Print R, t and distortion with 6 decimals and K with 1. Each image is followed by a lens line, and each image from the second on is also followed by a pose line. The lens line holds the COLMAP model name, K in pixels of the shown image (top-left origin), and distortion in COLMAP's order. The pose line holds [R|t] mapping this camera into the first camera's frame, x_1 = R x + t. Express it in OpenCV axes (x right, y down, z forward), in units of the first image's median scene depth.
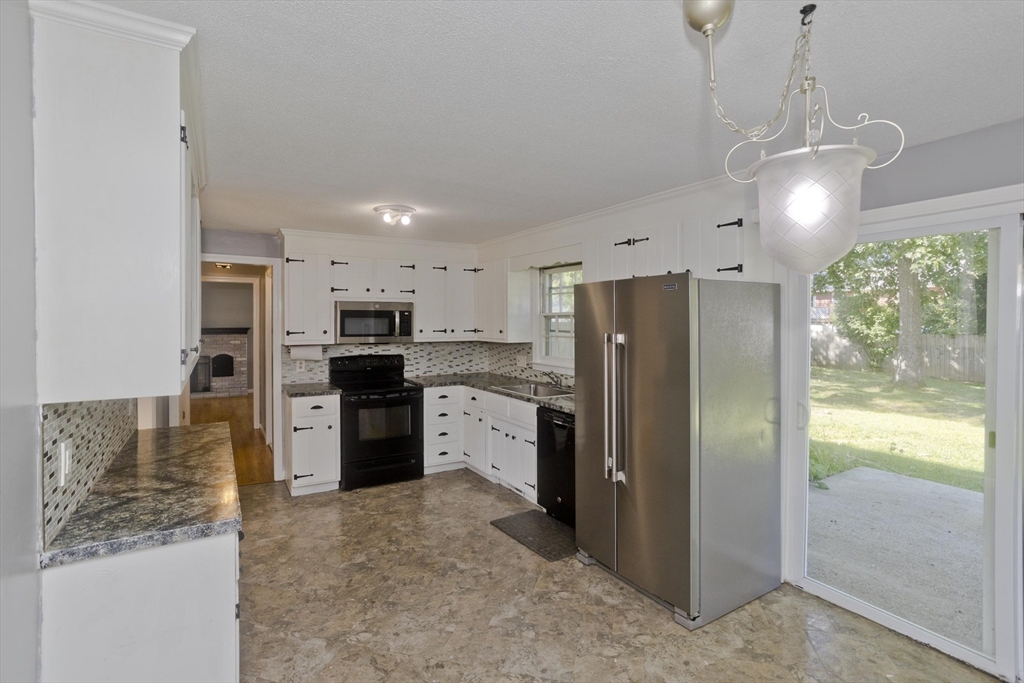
lens RADIAL K [[495.8, 0, 488.0], [0, 495.8, 322.7], [0, 0, 1]] dist [-0.000995, 0.011426]
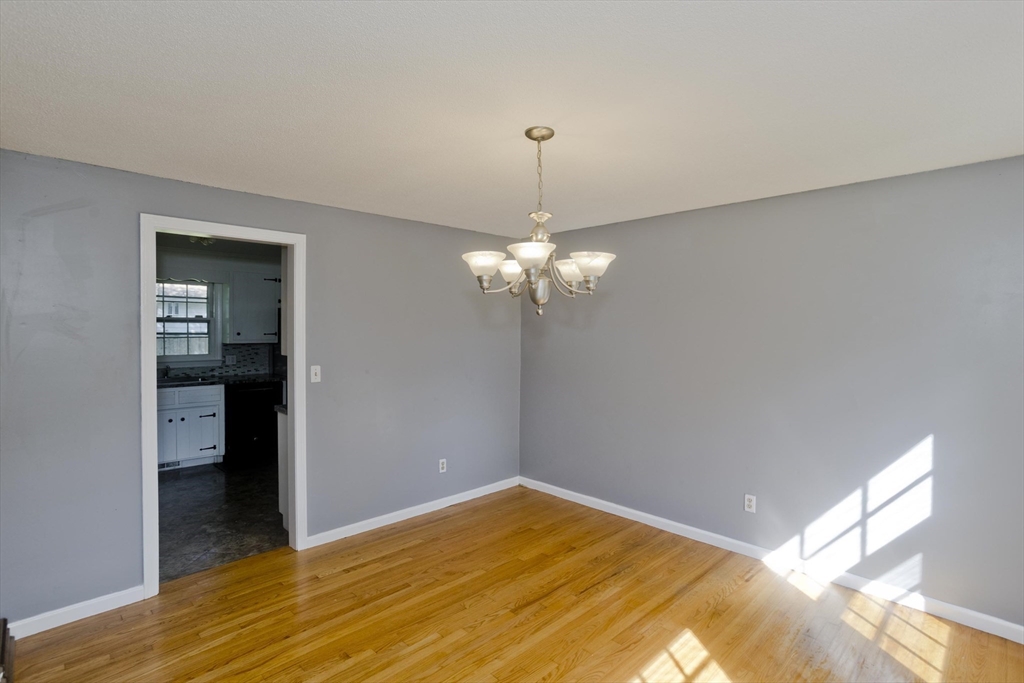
lens RADIAL K [[495.4, 0, 515.5], [0, 495.4, 338.3], [0, 0, 1]] dist [-0.045618, 0.029808]
pose [[-0.290787, -0.021947, 0.956536, -1.130534], [0.002118, 0.999720, 0.023582, 0.004244], [-0.956785, 0.008884, -0.290659, 0.473436]]
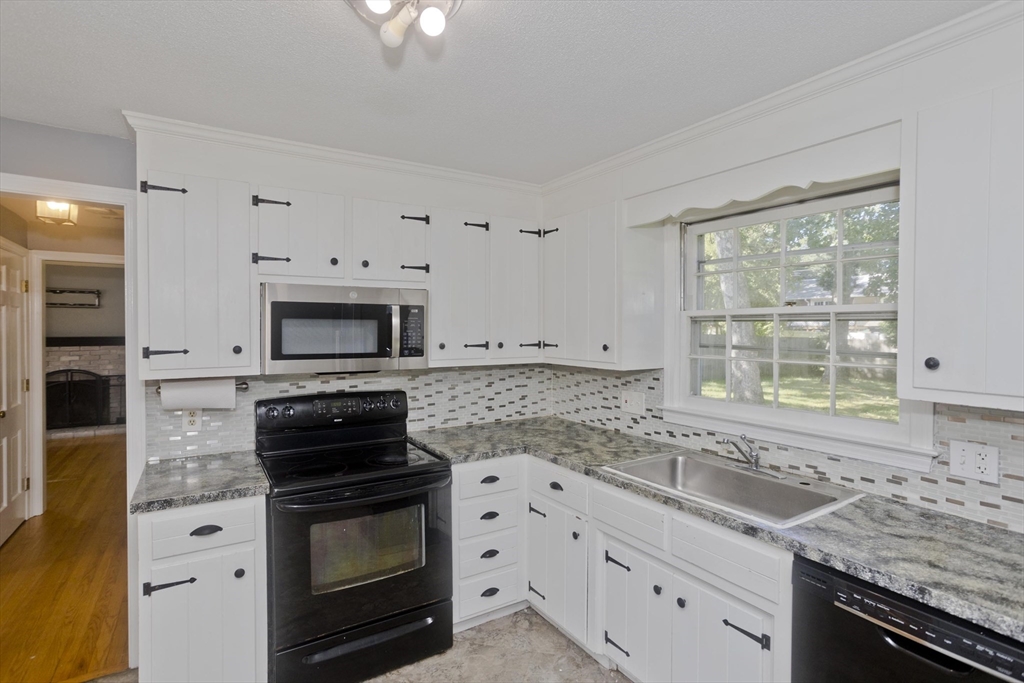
lens RADIAL K [[505.5, 0, 517.0], [0, 505.5, 334.4], [0, 0, 1]] dist [-0.050701, 0.031824]
pose [[0.997279, 0.000561, 0.073722, -0.100383], [-0.001154, 0.999967, 0.008005, 0.000759], [-0.073715, -0.008068, 0.997247, 0.498712]]
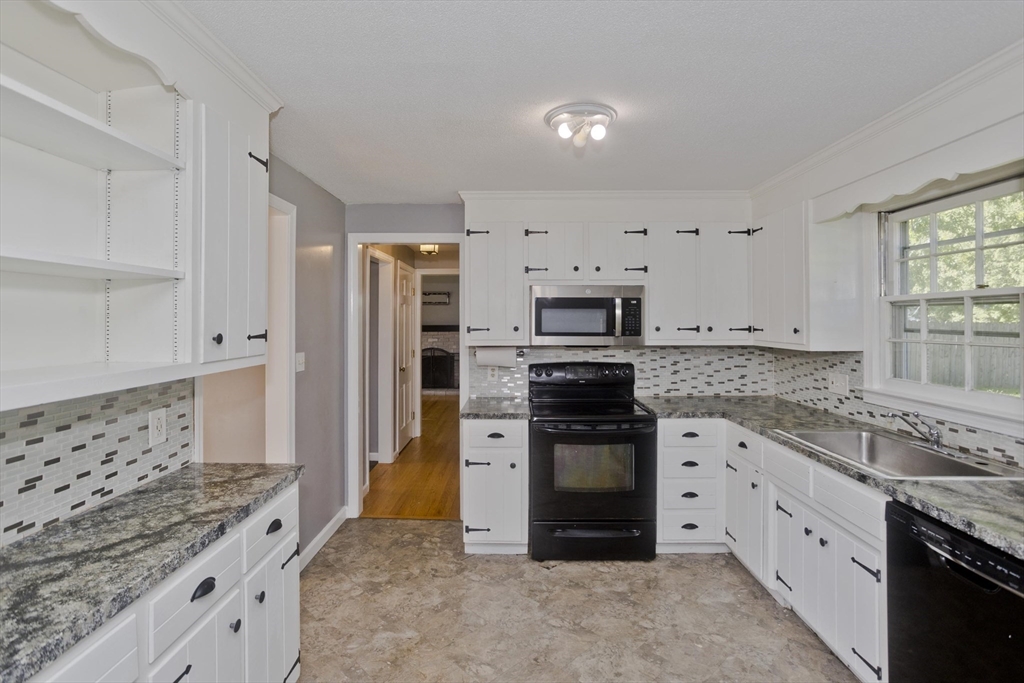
lens RADIAL K [[499.9, 0, 506.5], [0, 499.9, 315.4], [0, 0, 1]] dist [-0.044876, 0.028275]
pose [[0.871042, -0.004598, -0.491188, 0.015151], [-0.002204, 0.999910, -0.013269, 0.008702], [0.491204, 0.012641, 0.870953, 0.344968]]
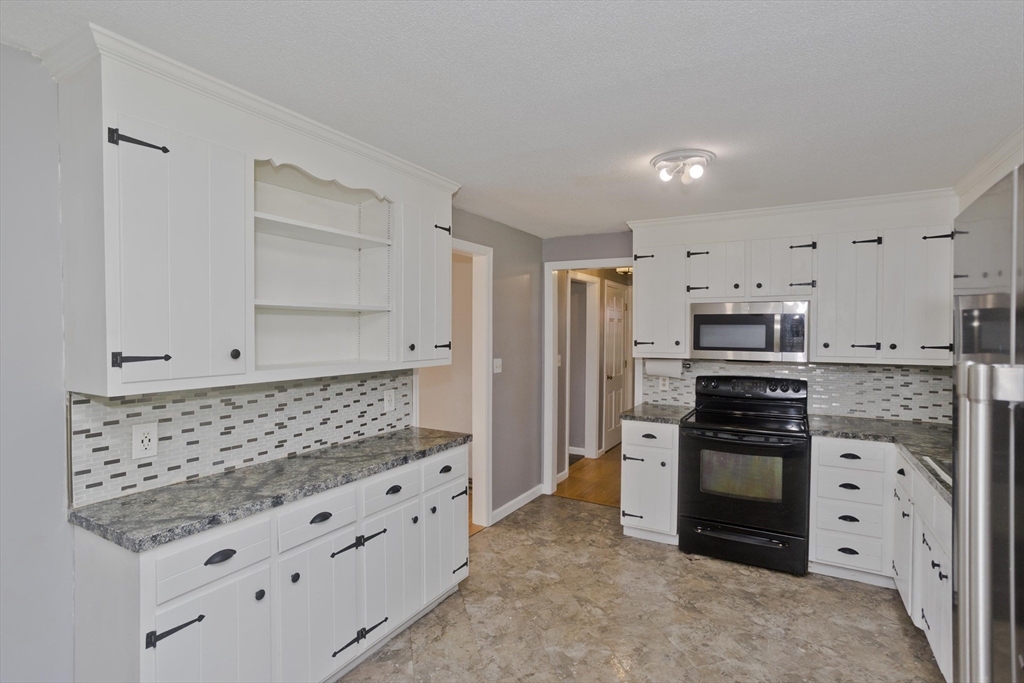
lens RADIAL K [[495.4, 0, 515.5], [0, 495.4, 338.3], [0, 0, 1]] dist [-0.045618, 0.029808]
pose [[0.530360, 0.014835, -0.847643, 0.191170], [-0.007652, 0.999890, 0.012712, 0.003433], [0.847738, -0.000256, 0.530415, 0.348813]]
